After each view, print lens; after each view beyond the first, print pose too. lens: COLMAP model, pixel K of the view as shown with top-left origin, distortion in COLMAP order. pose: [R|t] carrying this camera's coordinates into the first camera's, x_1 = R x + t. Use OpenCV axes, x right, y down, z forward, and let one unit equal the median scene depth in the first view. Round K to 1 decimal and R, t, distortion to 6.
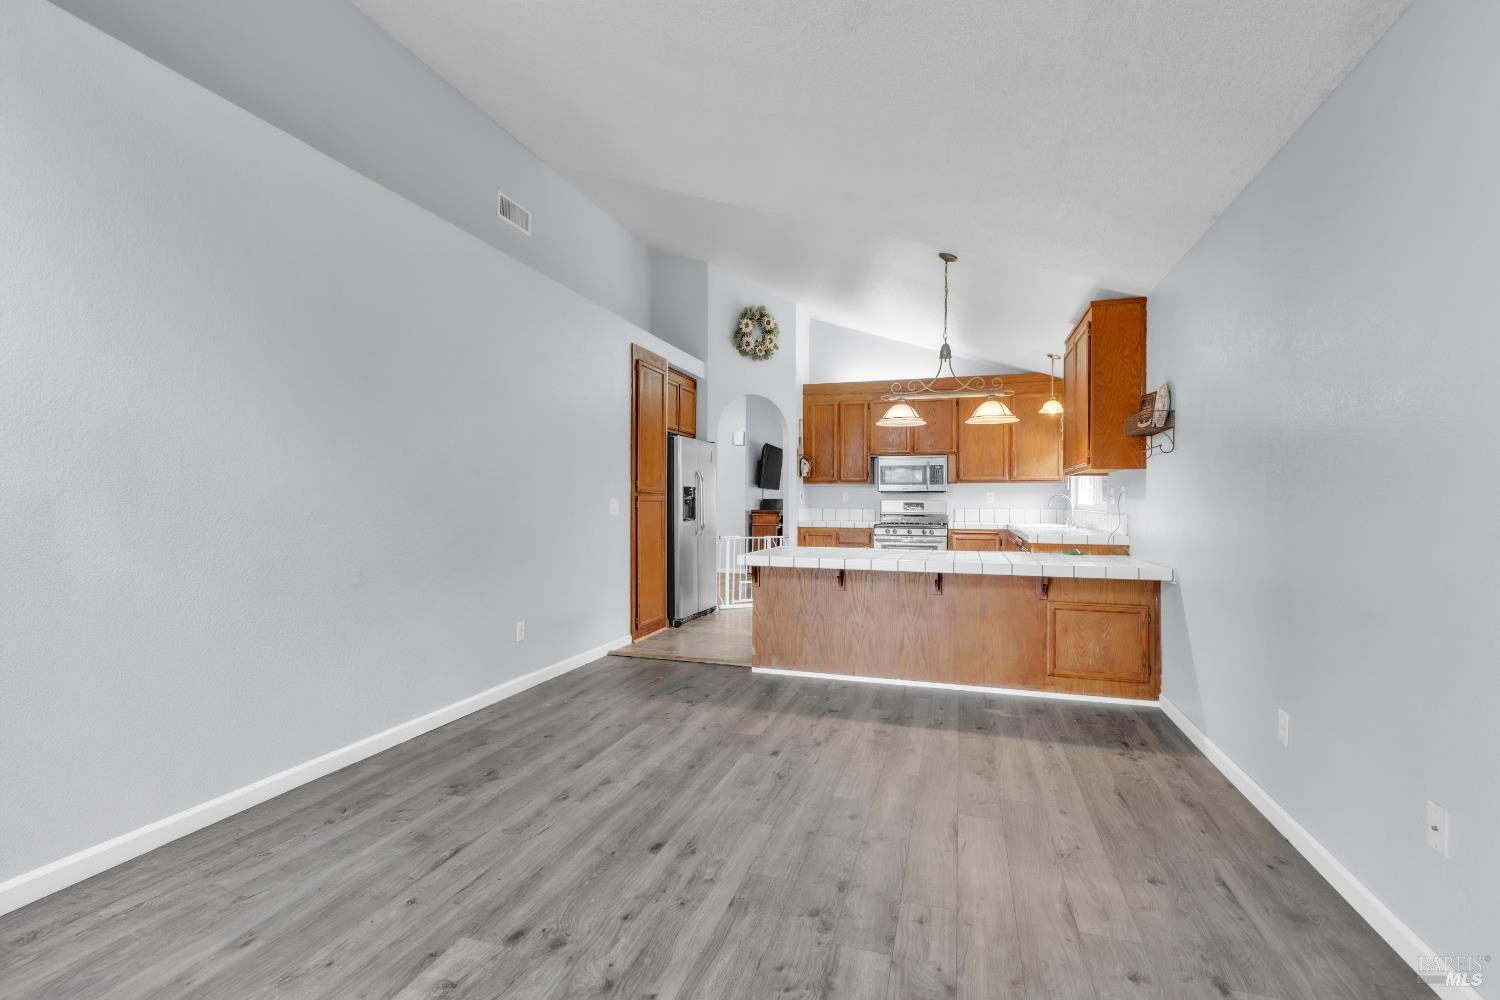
lens RADIAL K [[679.3, 0, 746.6], [0, 679.3, 498.8], [0, 0, 1]] dist [0.009007, -0.008445]
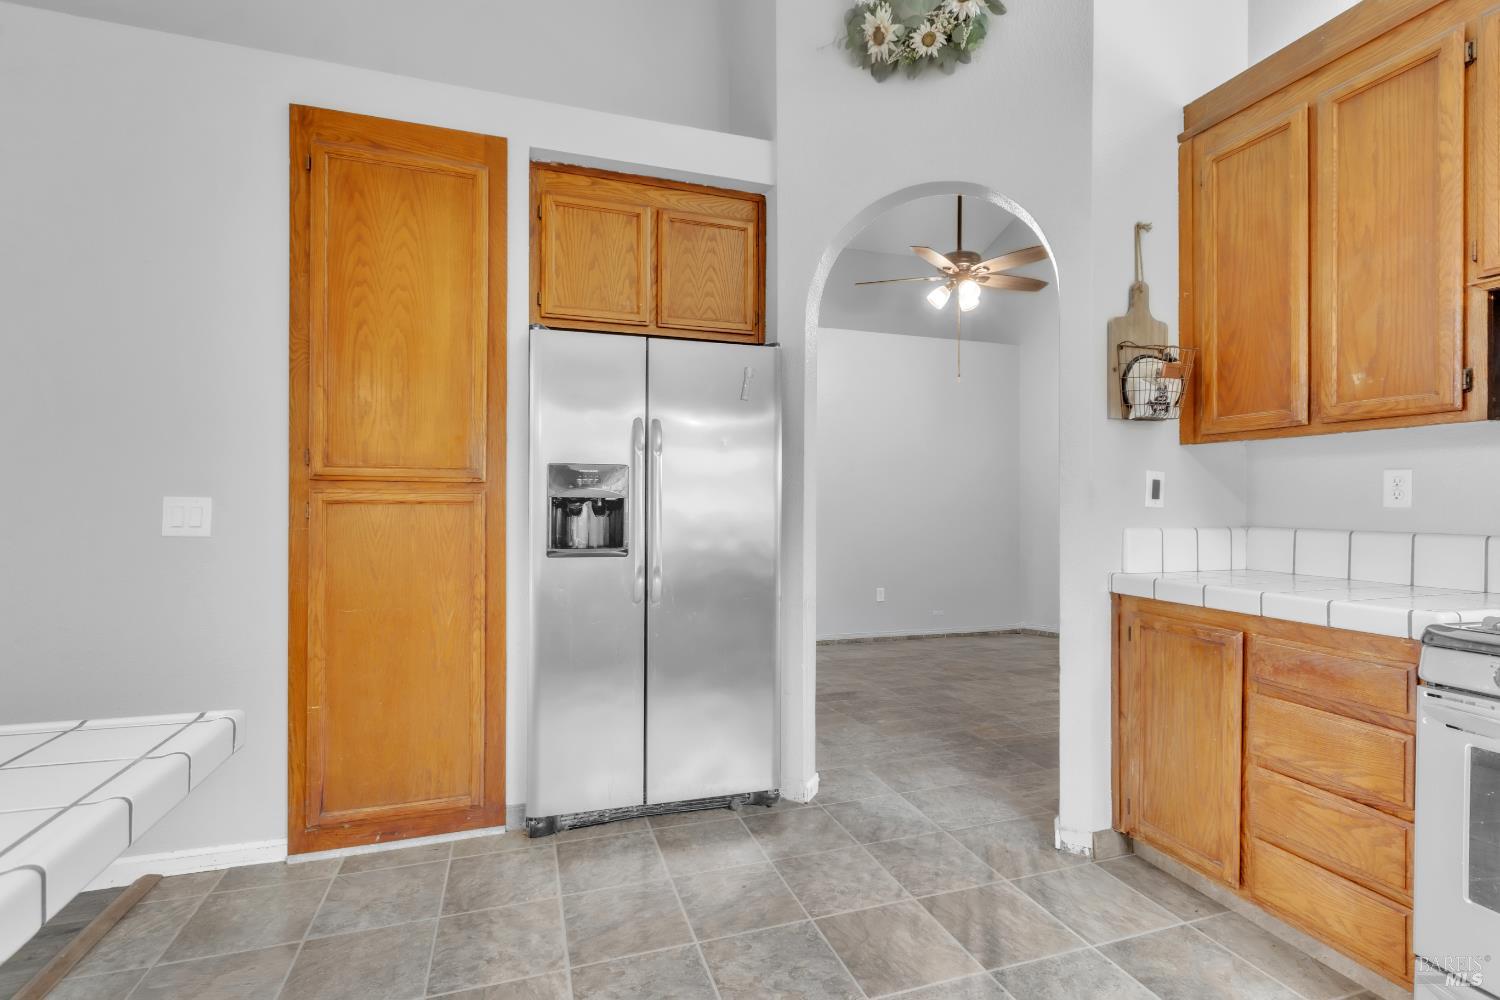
lens RADIAL K [[679.3, 0, 746.6], [0, 679.3, 498.8], [0, 0, 1]] dist [0.009007, -0.008445]
pose [[0.577378, -0.002127, -0.816474, 0.234231], [-0.000373, 0.999996, -0.002868, 0.001493], [0.816477, 0.001960, 0.577375, 0.742128]]
